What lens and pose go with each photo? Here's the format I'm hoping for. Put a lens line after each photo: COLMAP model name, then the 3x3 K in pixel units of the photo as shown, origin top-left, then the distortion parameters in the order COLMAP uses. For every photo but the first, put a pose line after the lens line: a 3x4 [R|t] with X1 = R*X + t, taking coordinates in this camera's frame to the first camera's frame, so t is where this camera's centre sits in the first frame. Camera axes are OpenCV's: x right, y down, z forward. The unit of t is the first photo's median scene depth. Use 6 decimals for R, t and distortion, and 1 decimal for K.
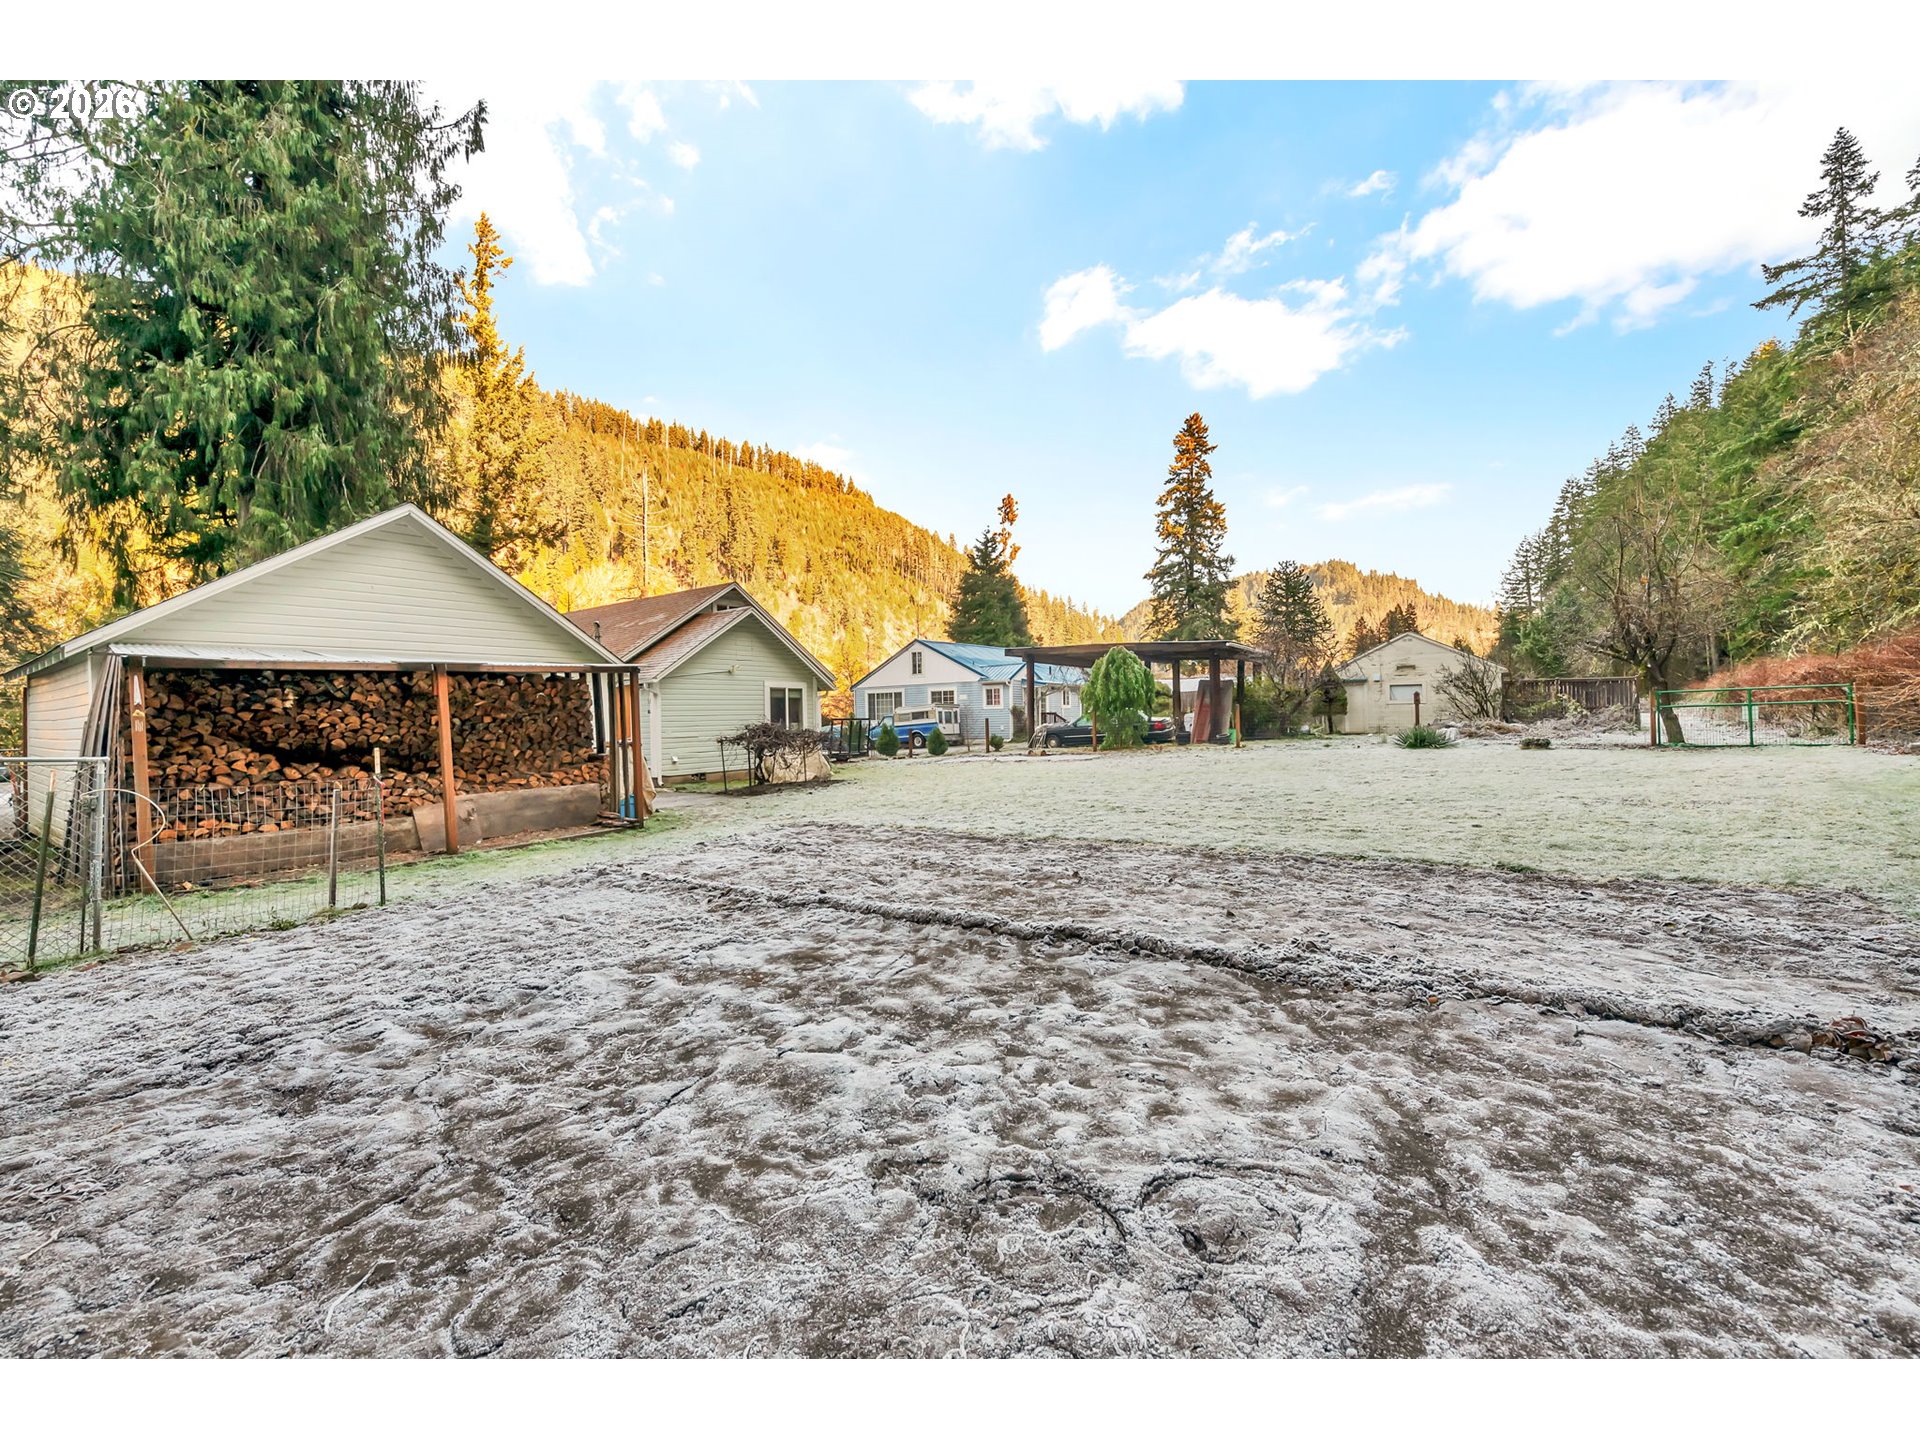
lens RADIAL K [[764.6, 0, 964.8], [0, 764.6, 711.7], [0, 0, 1]] dist [0.001134, -0.003125]
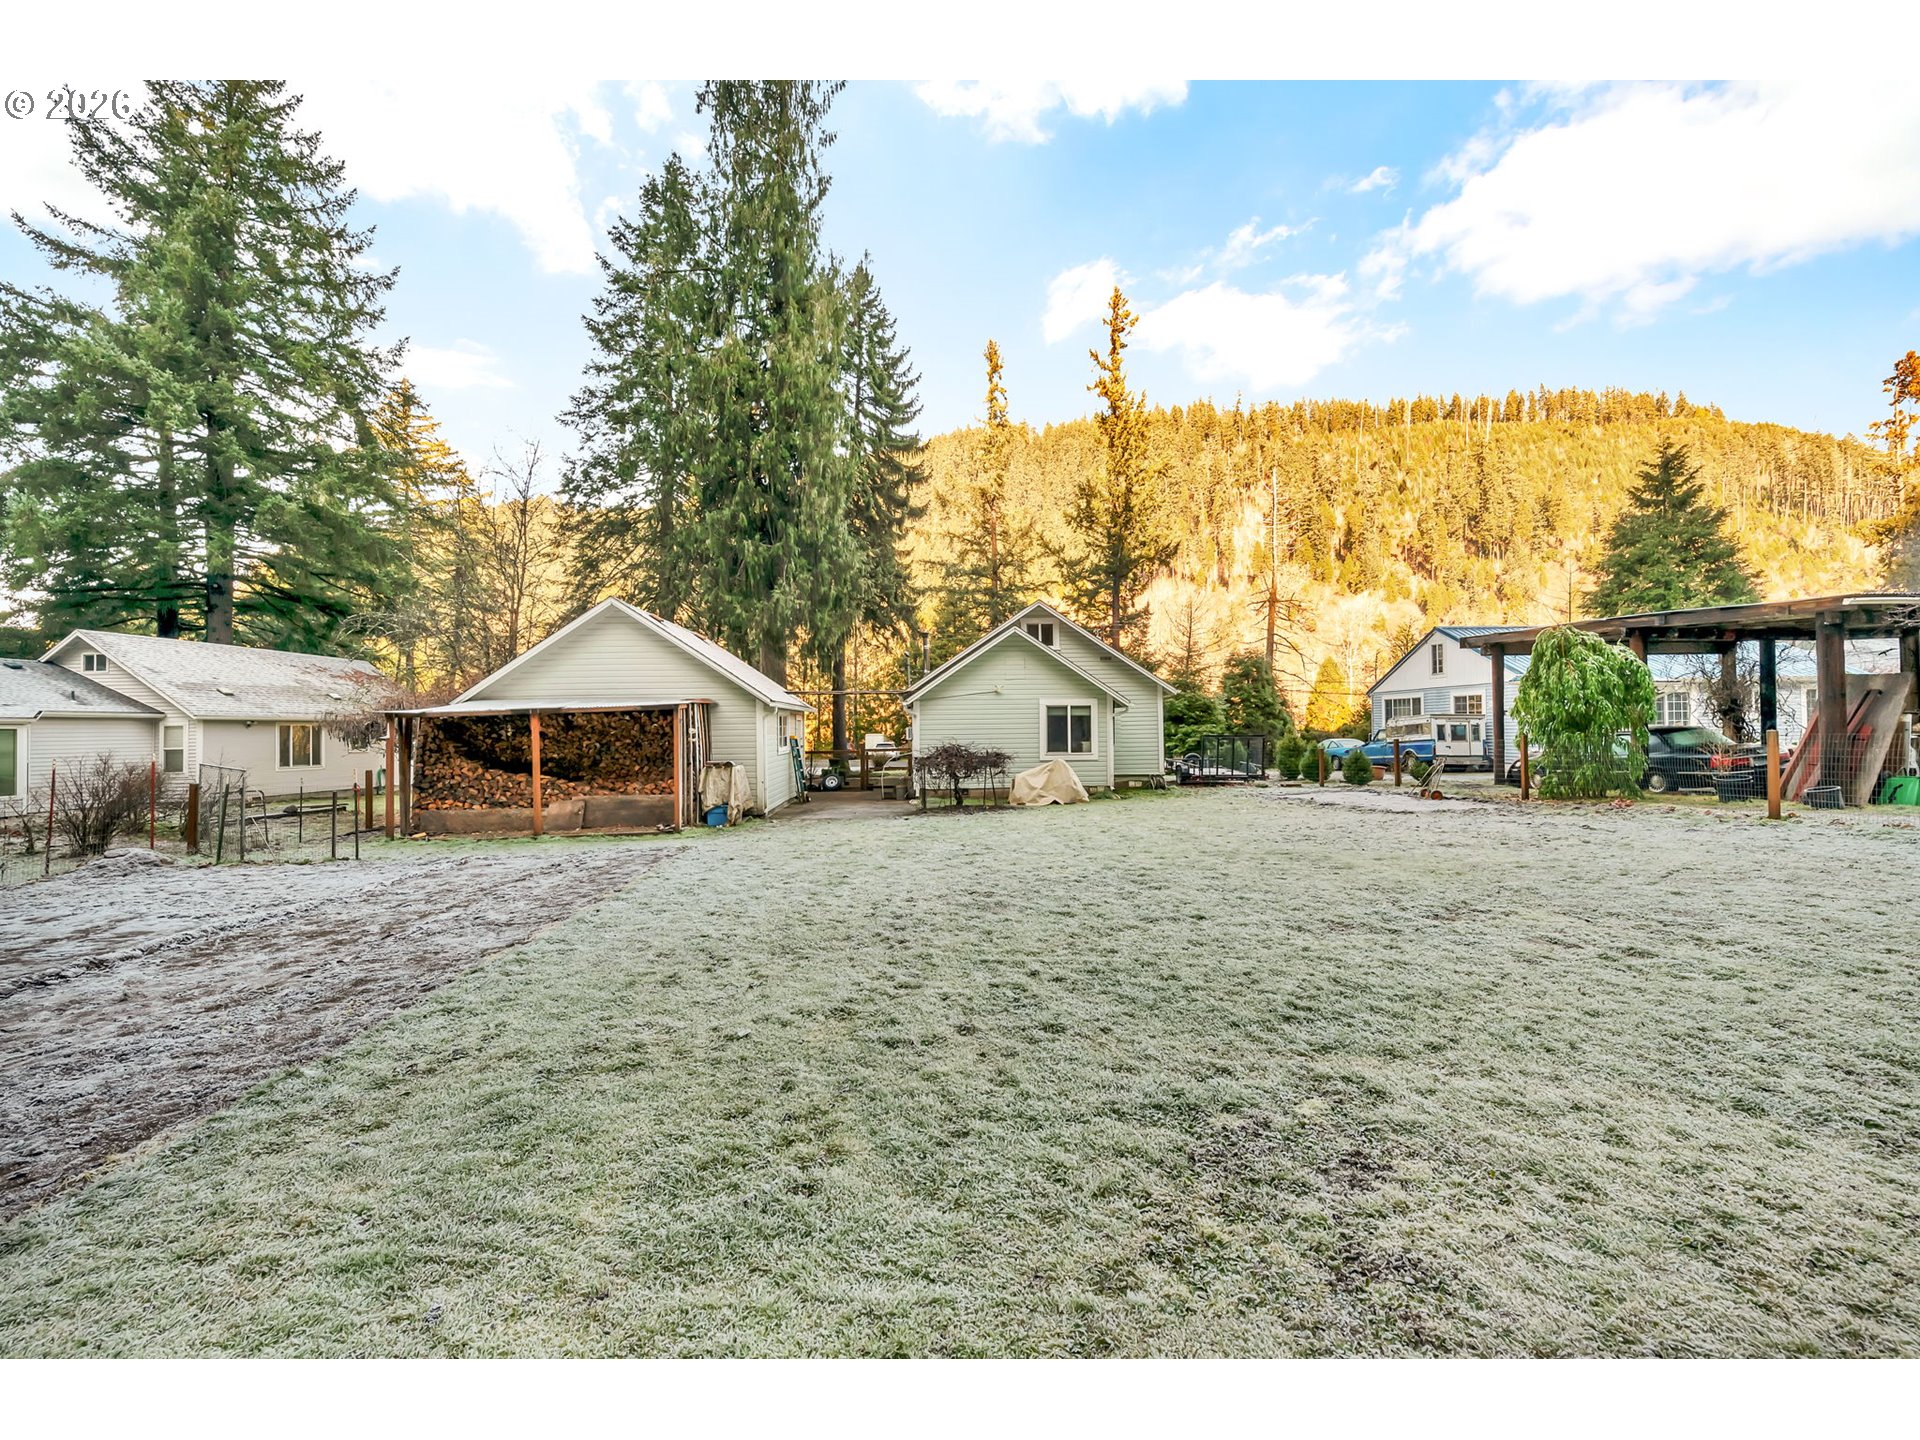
lens RADIAL K [[764.6, 0, 964.8], [0, 764.6, 711.7], [0, 0, 1]] dist [0.001134, -0.003125]
pose [[0.619993, -0.001814, -0.784605, 0.232773], [0.002698, 0.999996, -0.000180, -0.012390], [0.784603, -0.002006, 0.619996, 0.162810]]
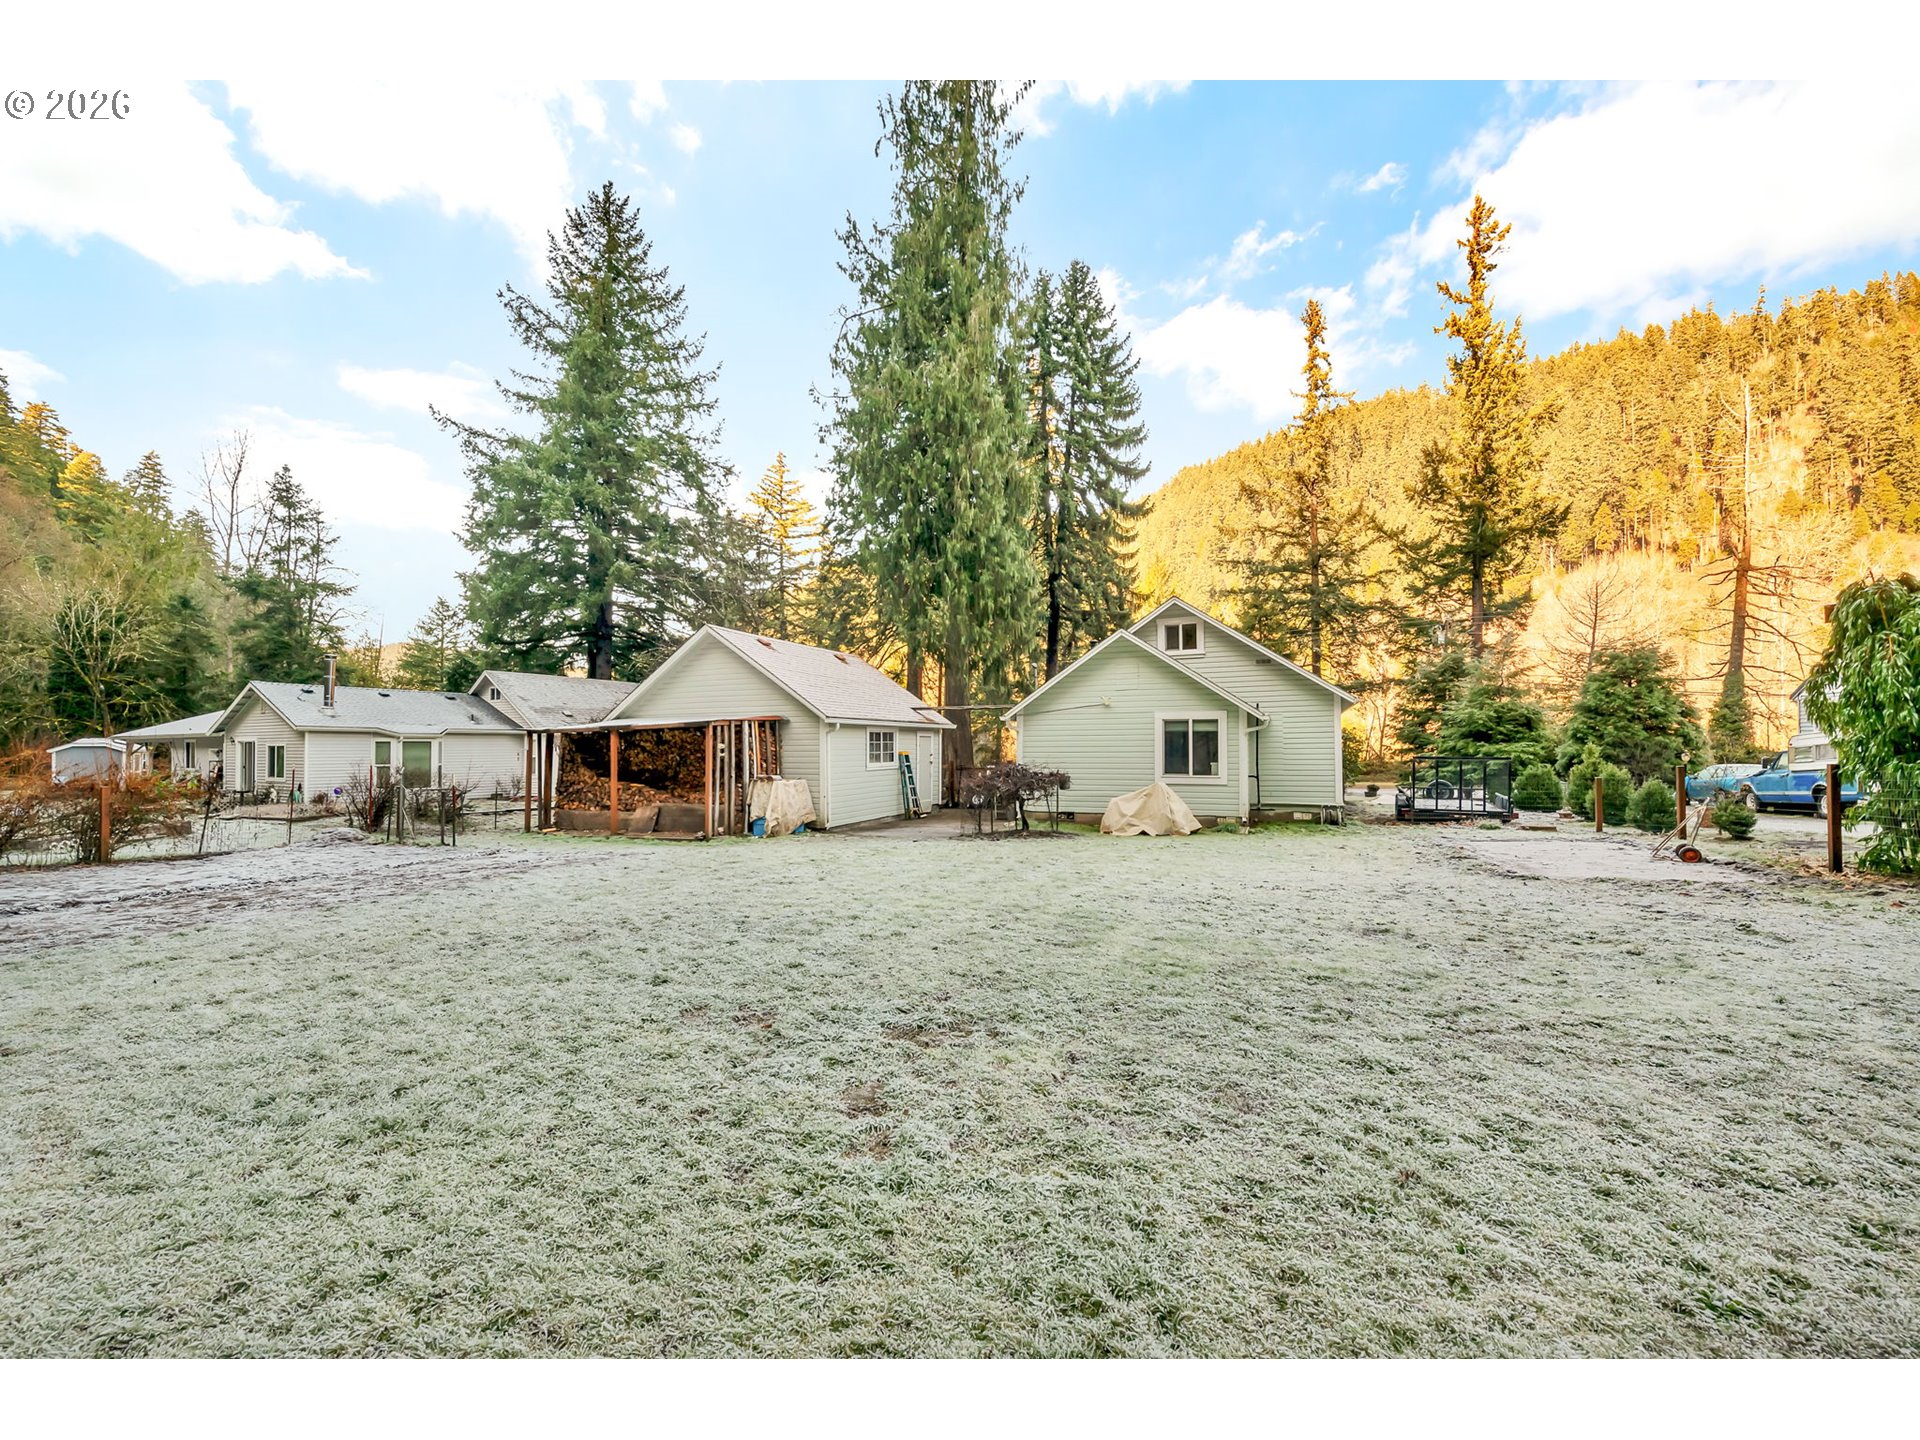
lens RADIAL K [[779.1, 0, 963.8], [0, 779.1, 727.1], [0, 0, 1]] dist [0.000548, -0.003511]
pose [[0.210443, -0.003430, -0.977600, 0.277055], [0.005797, 0.999981, -0.002260, -0.011736], [0.977589, -0.005192, 0.210458, 0.315997]]
